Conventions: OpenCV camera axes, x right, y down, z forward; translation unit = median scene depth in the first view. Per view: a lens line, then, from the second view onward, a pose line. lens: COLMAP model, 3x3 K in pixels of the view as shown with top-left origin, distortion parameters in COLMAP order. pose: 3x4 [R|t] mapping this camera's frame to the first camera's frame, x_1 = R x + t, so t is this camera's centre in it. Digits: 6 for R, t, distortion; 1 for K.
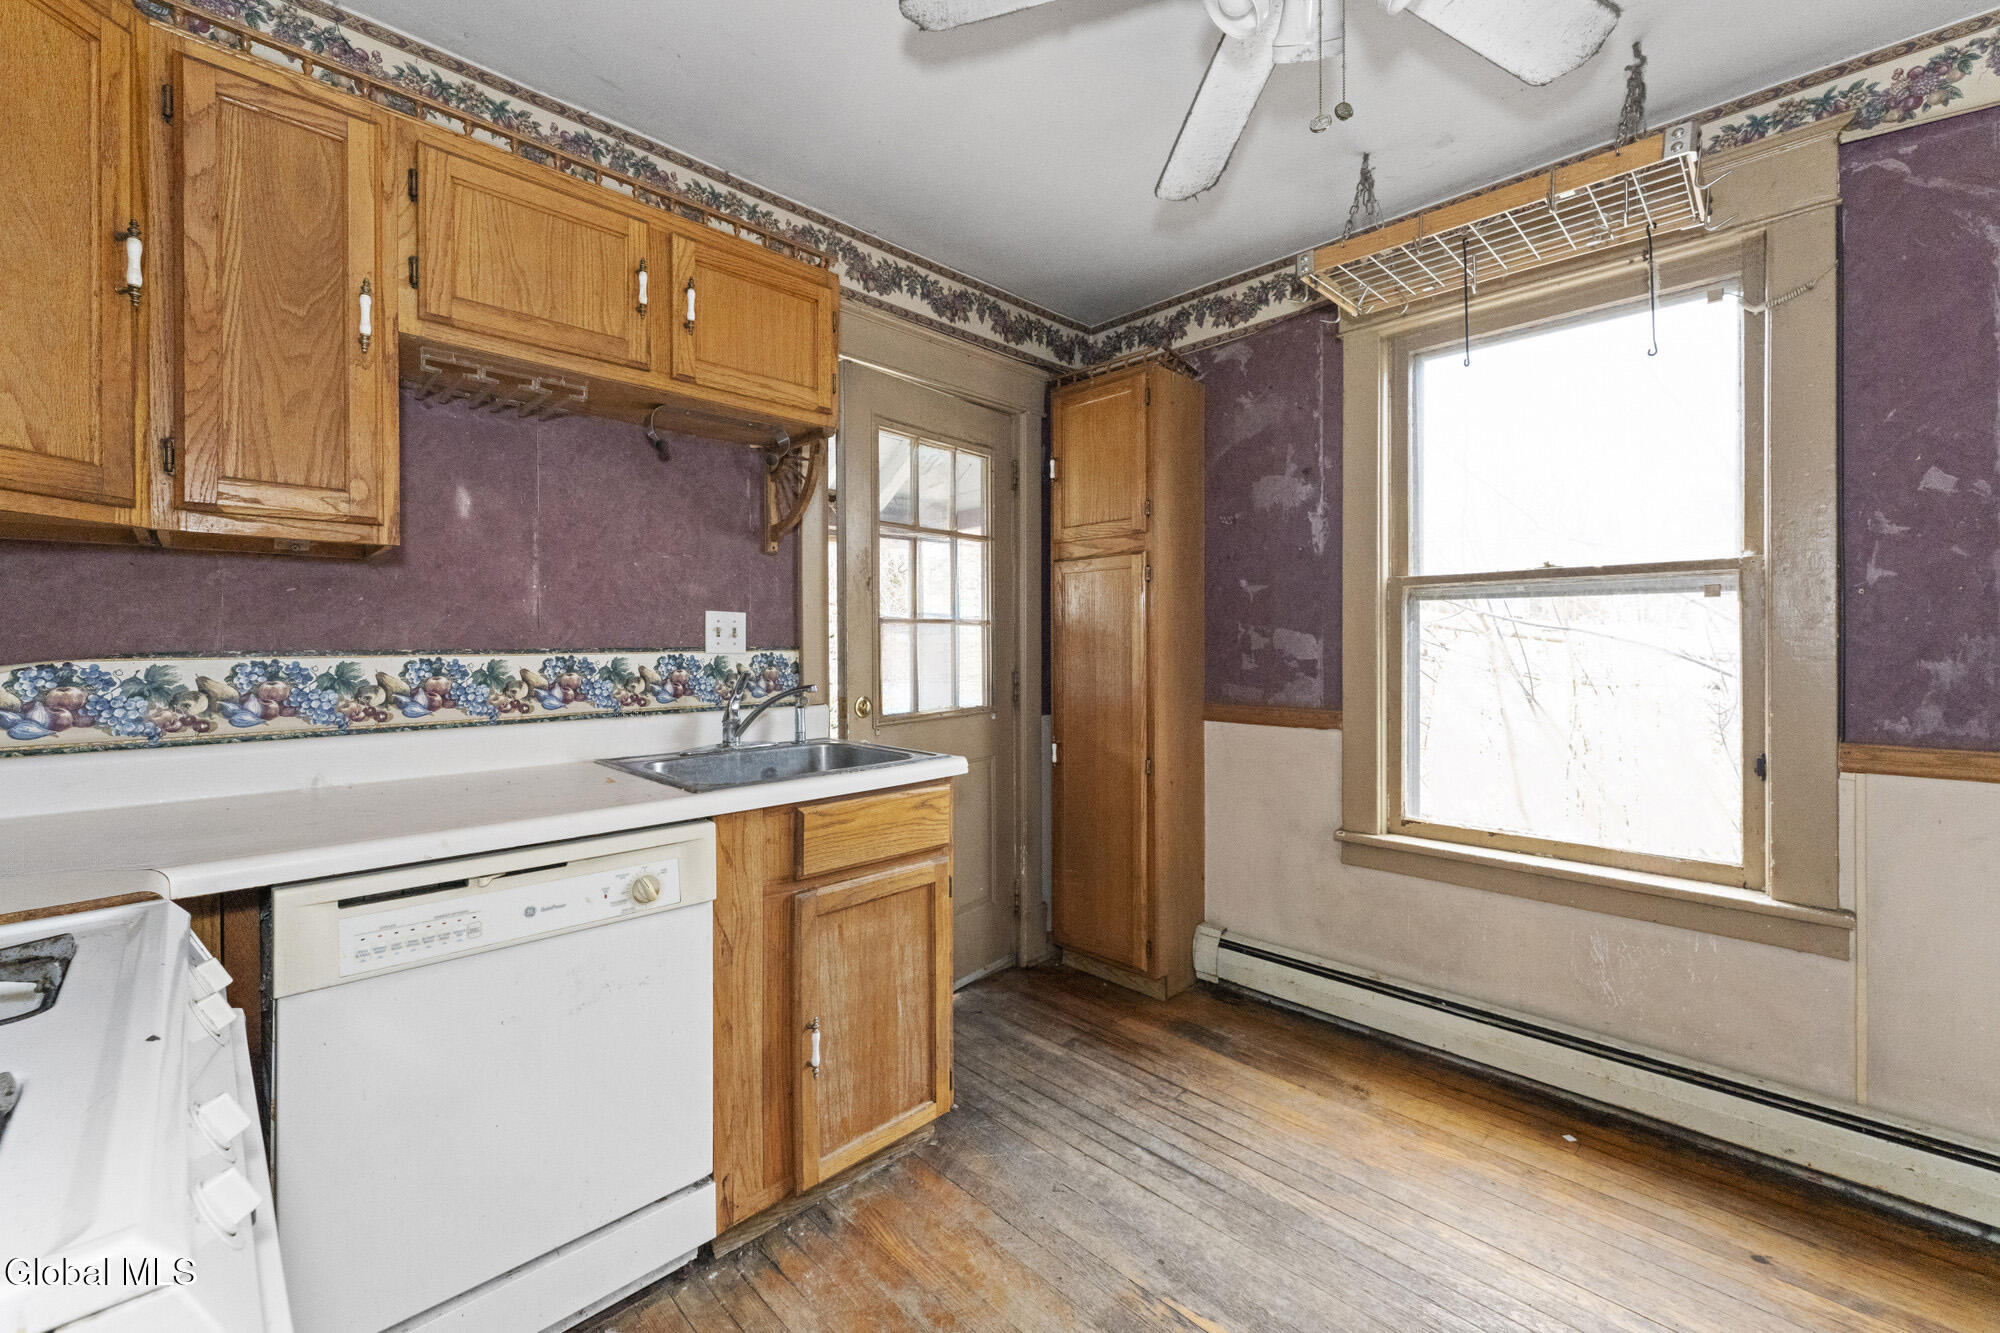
lens RADIAL K [[815.2, 0, 996.4], [0, 815.2, 647.4], [0, 0, 1]] dist [-0.000389, -0.000332]
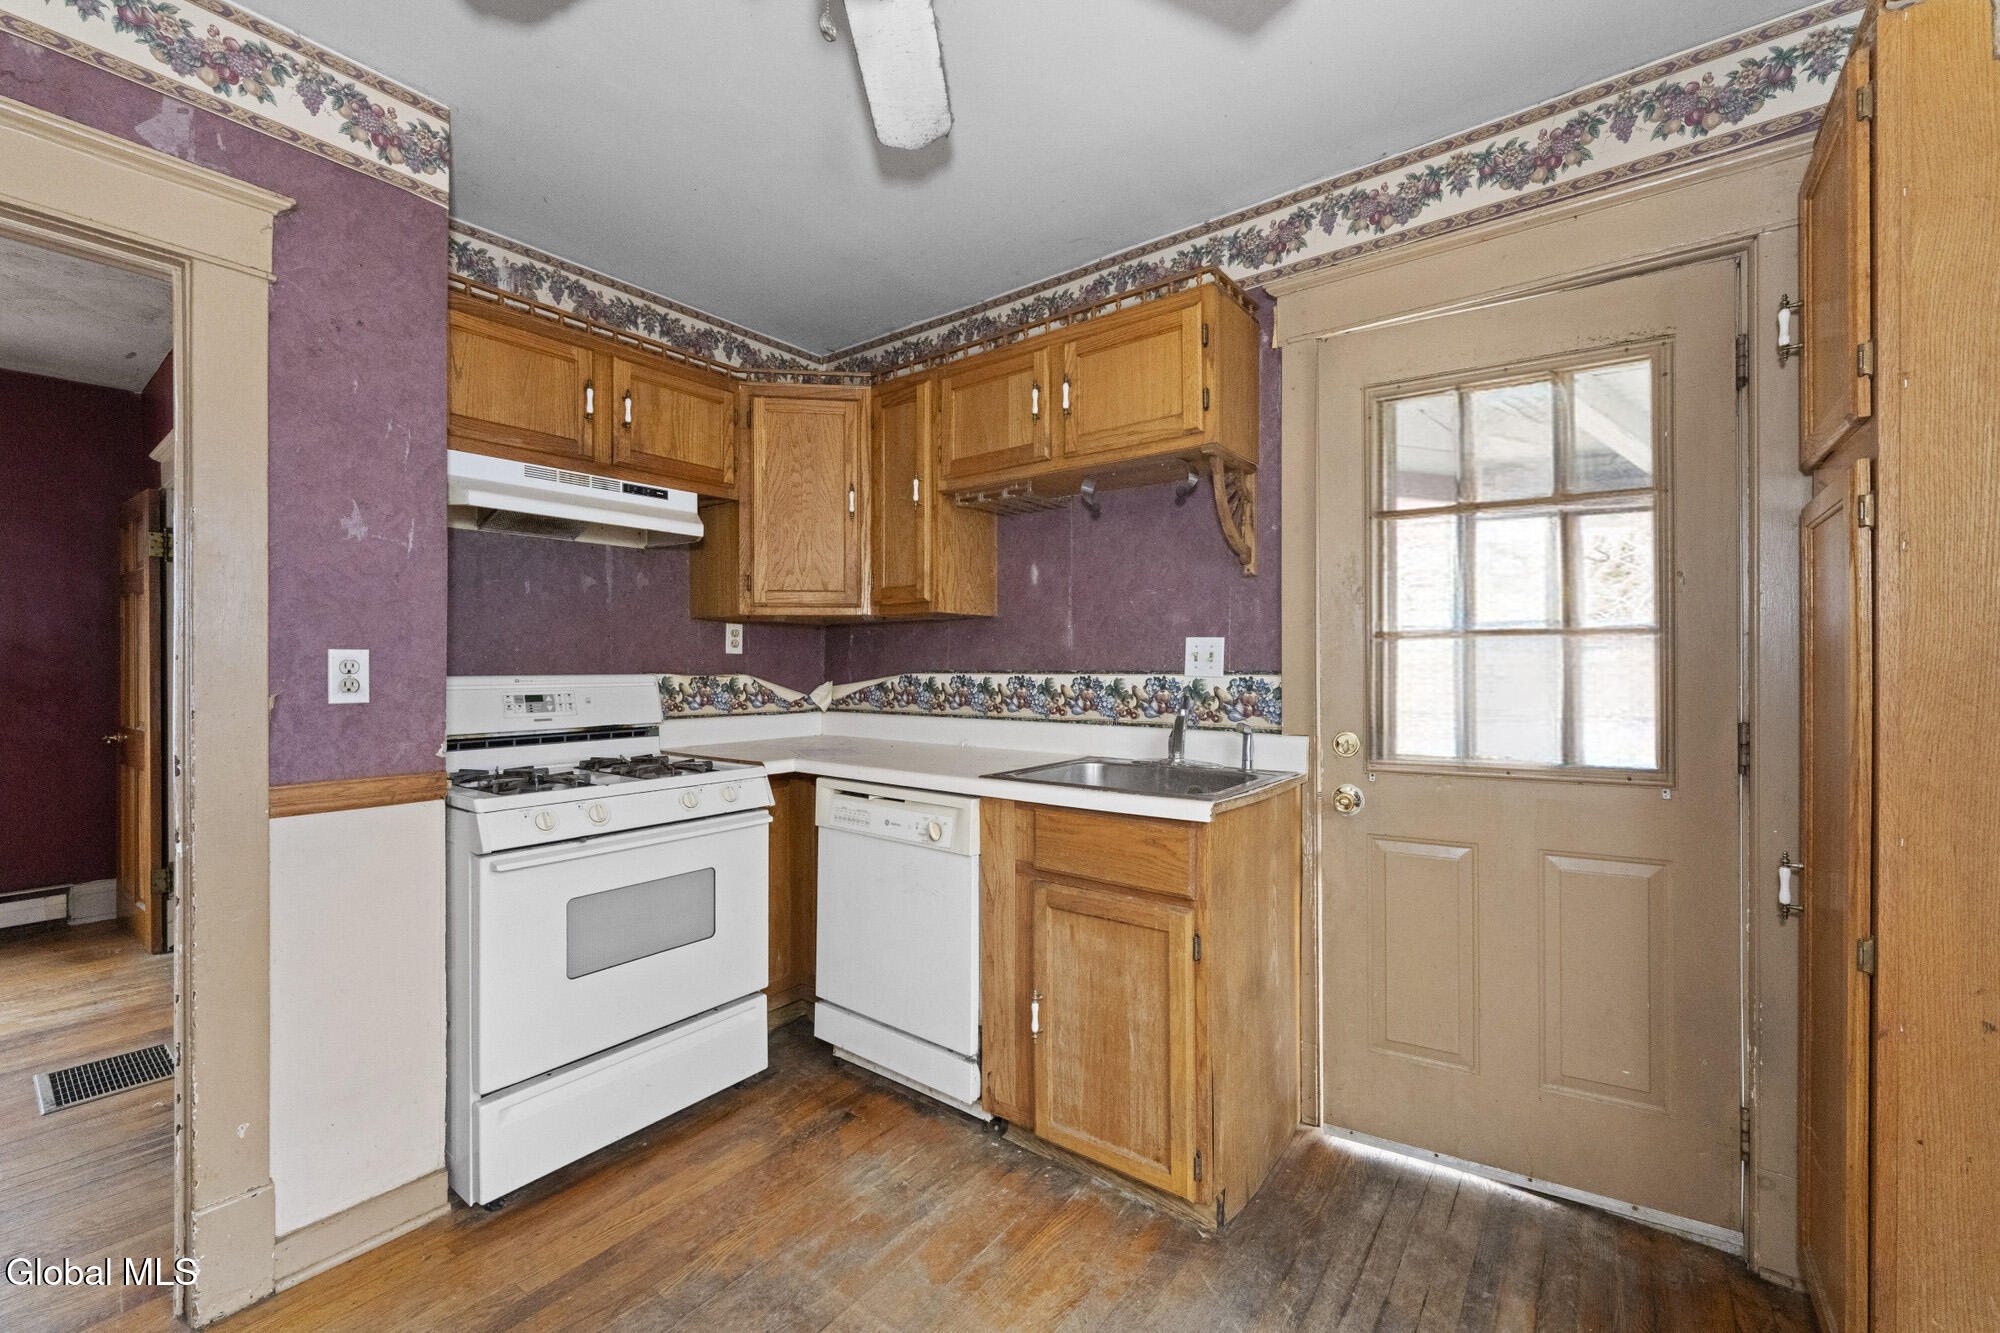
lens RADIAL K [[805.8, 0, 991.4], [0, 805.8, 670.5], [0, 0, 1]] dist [0.000239, -0.000090]
pose [[0.124169, 0.010972, -0.992200, 0.825990], [-0.004696, 0.999934, 0.010470, -0.012712], [0.992250, 0.003359, 0.124212, 0.723302]]
